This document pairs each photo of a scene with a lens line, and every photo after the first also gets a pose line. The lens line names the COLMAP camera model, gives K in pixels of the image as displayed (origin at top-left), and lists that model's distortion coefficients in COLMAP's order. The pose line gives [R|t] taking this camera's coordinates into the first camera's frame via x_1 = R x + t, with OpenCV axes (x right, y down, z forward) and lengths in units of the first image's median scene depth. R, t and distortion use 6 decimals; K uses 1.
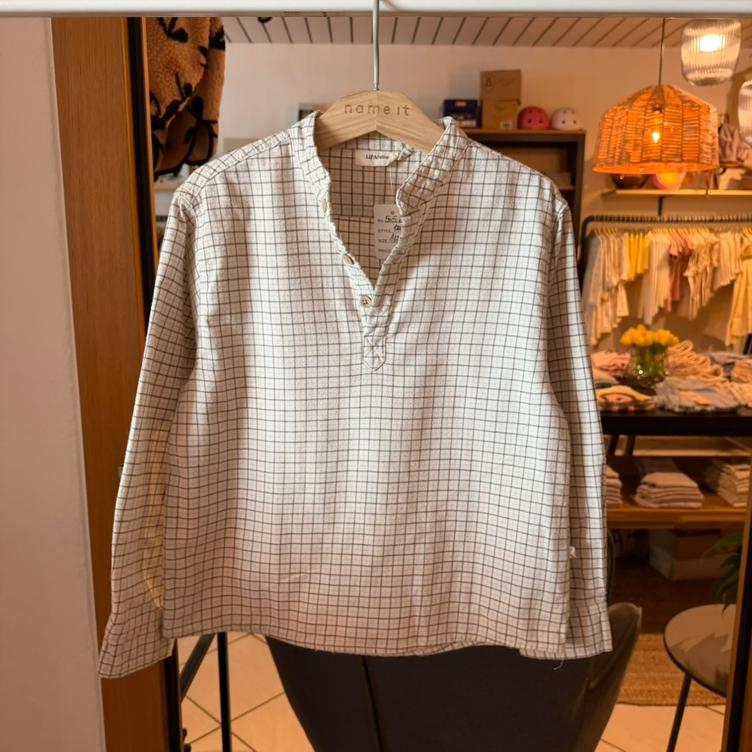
lens RADIAL K [[724.5, 0, 383.0], [0, 724.5, 376.5], [0, 0, 1]] dist [-0.008693, 0.000051]
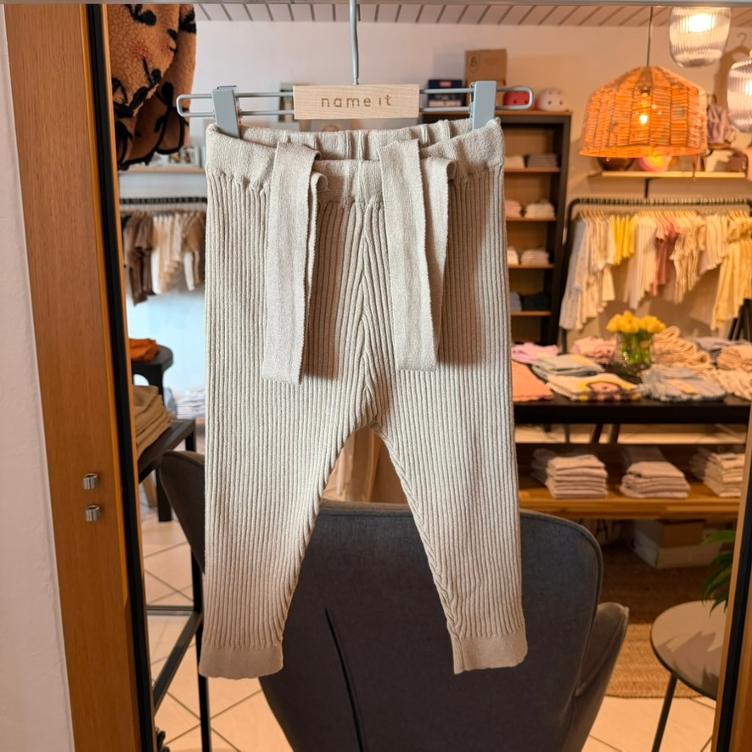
lens RADIAL K [[723.3, 0, 375.8], [0, 723.3, 372.6], [0, 0, 1]] dist [-0.011685, 0.005964]
pose [[0.999943, -0.002491, 0.010385, 0.003100], [0.002249, 0.999727, 0.023242, -0.011882], [-0.010441, -0.023218, 0.999676, 0.017071]]
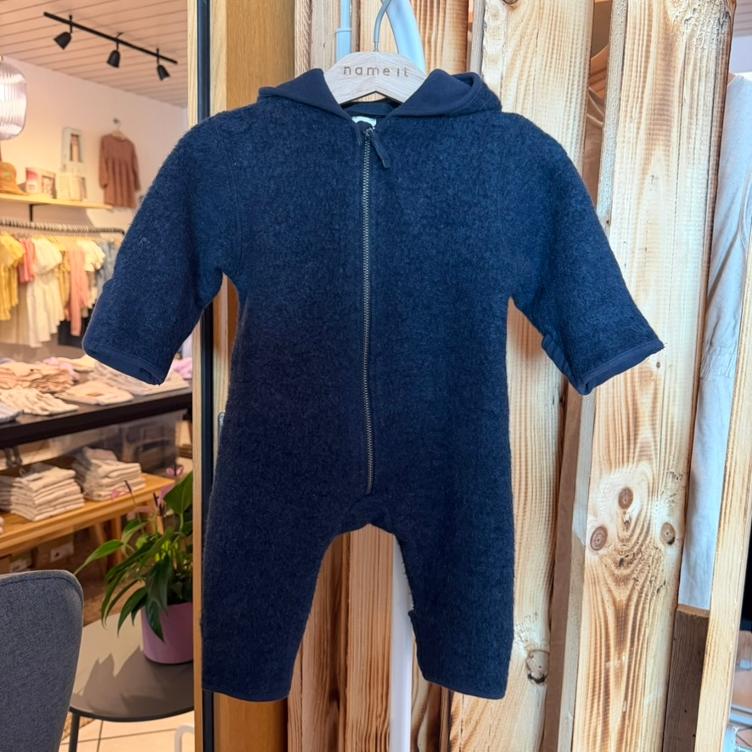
lens RADIAL K [[712.3, 0, 375.4], [0, 712.3, 376.2], [0, 0, 1]] dist [-0.005904, -0.005558]
pose [[0.499751, -0.118798, 0.857984, -0.047429], [0.131131, 0.989509, 0.060630, -0.001196], [-0.856185, 0.082208, 0.510087, 0.124707]]
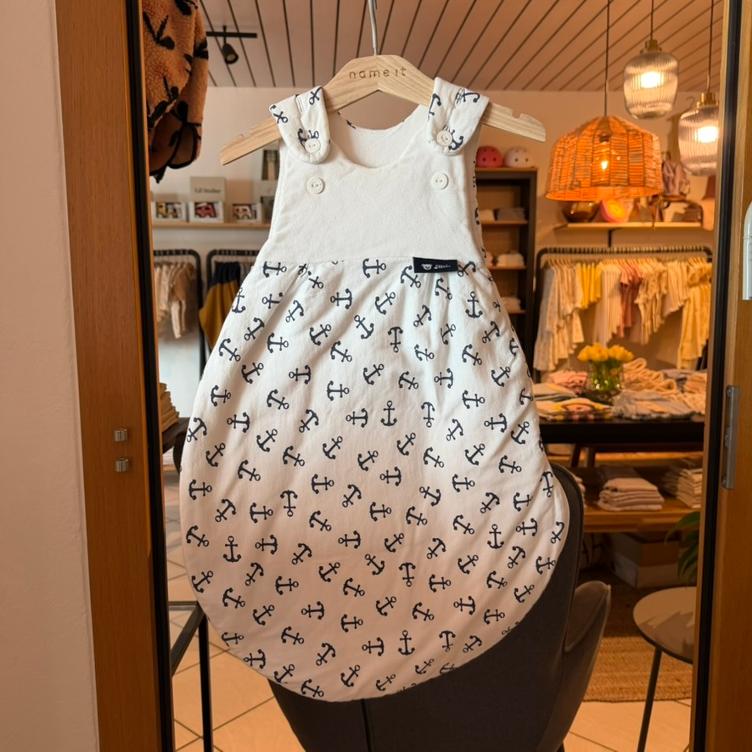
lens RADIAL K [[716.1, 0, 376.2], [0, 716.1, 377.4], [0, 0, 1]] dist [0.048274, -0.097216]
pose [[0.998782, -0.017925, 0.045973, -0.011702], [0.020930, 0.997617, -0.065746, 0.043024], [-0.044684, 0.066629, 0.996777, -0.021742]]
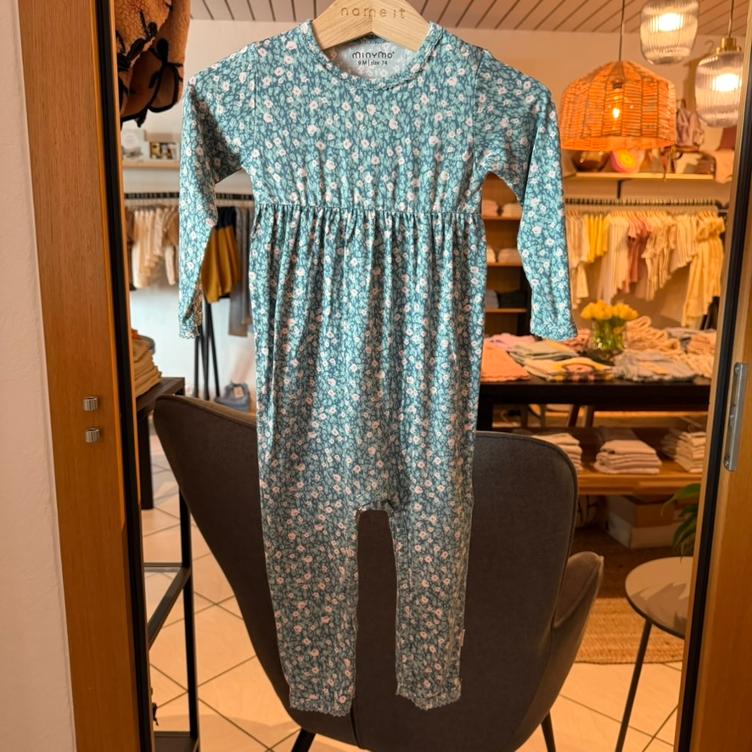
lens RADIAL K [[721.2, 0, 378.1], [0, 721.2, 376.6], [0, 0, 1]] dist [0.012271, -0.031345]
pose [[0.998953, -0.001366, 0.045731, -0.003337], [0.001004, 0.999968, 0.007946, 0.029994], [-0.045740, -0.007892, 0.998922, -0.001698]]
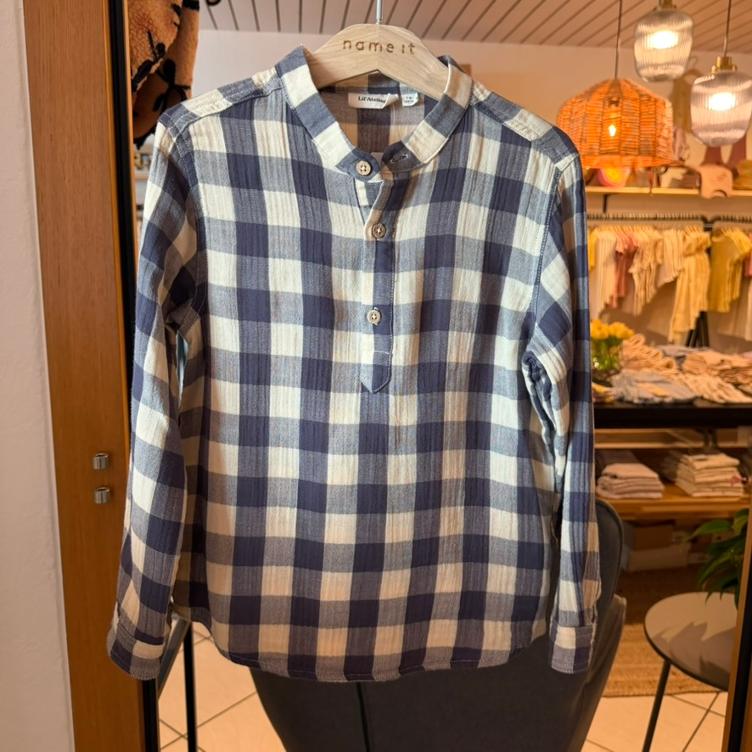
lens RADIAL K [[721.2, 0, 378.1], [0, 721.2, 376.6], [0, 0, 1]] dist [0.012271, -0.031345]
pose [[0.996621, -0.004060, 0.082039, -0.029903], [0.004074, 0.999992, -0.000003, 0.008914], [-0.082038, 0.000337, 0.996629, 0.025216]]
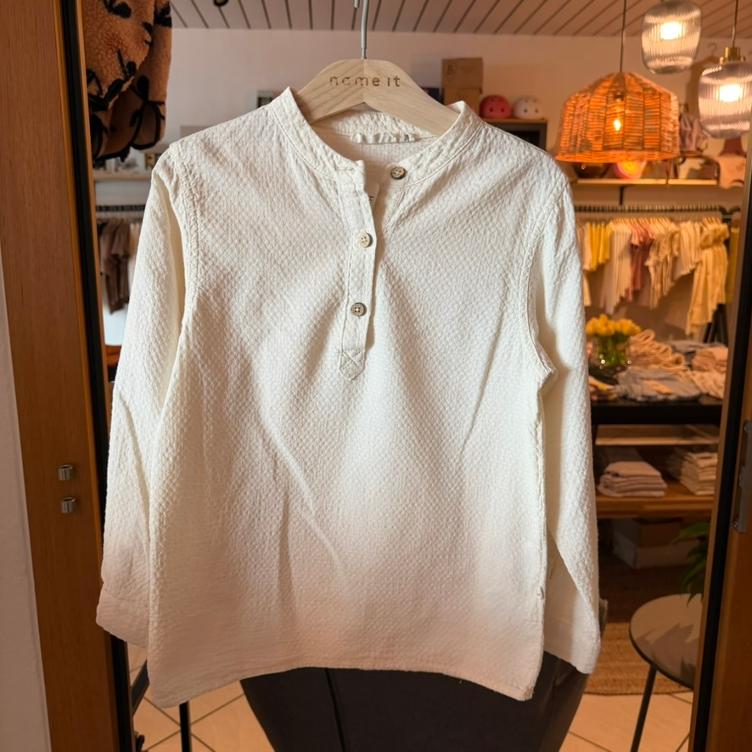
lens RADIAL K [[721.2, 0, 378.1], [0, 721.2, 376.6], [0, 0, 1]] dist [0.012271, -0.031345]
pose [[0.999105, -0.010103, 0.041069, 0.003962], [0.009598, 0.999876, 0.012479, -0.000771], [-0.041190, -0.012073, 0.999078, 0.016000]]
